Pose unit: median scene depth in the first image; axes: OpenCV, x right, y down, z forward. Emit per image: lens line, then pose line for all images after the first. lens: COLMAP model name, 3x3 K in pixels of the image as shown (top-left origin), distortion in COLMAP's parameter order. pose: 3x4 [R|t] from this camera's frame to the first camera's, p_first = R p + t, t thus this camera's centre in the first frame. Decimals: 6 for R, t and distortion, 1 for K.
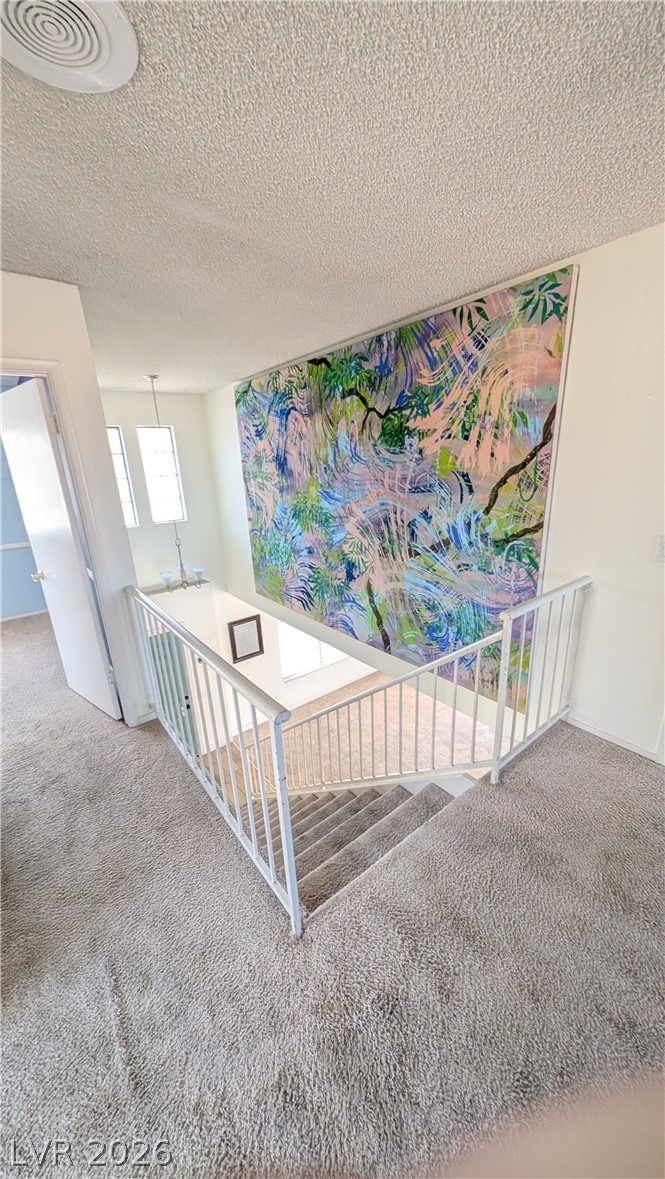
lens RADIAL K [[423.5, 0, 333.9], [0, 423.5, 593.4], [0, 0, 1]] dist [0.006092, -0.000526]
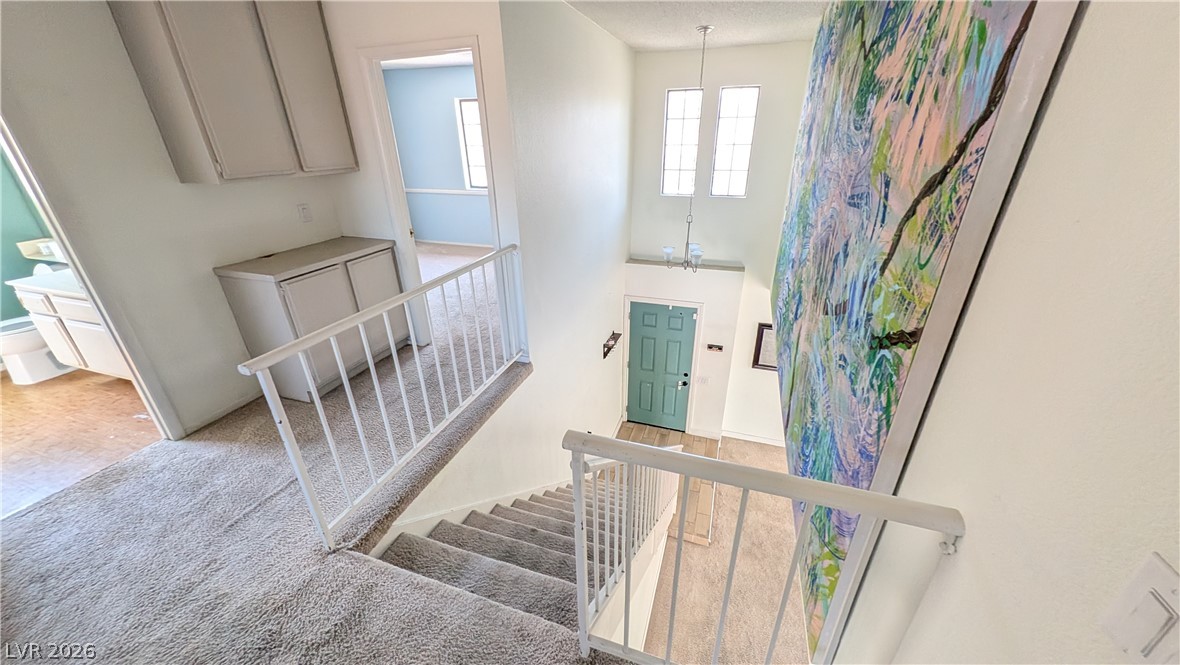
lens RADIAL K [[423.9, 0, 593.1], [0, 423.9, 331.2], [0, 0, 1]] dist [0.006092, -0.000526]
pose [[0.551655, 0.385576, -0.739599, 0.456154], [-0.267549, 0.921678, 0.280939, -0.144910], [0.789996, 0.042897, 0.611609, 0.385352]]
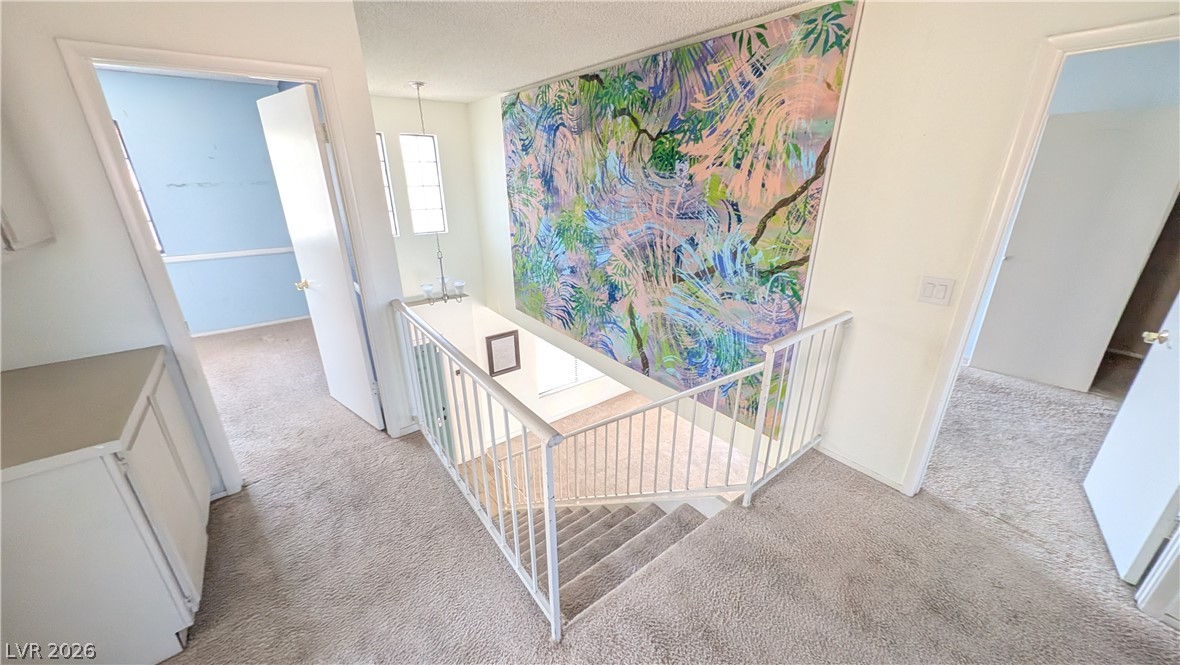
lens RADIAL K [[423.9, 0, 593.1], [0, 423.9, 331.2], [0, 0, 1]] dist [0.006092, -0.000526]
pose [[0.999007, 0.042690, 0.012784, -0.020168], [-0.043284, 0.997788, 0.050463, -0.012874], [-0.010601, -0.050967, 0.998644, -0.011906]]
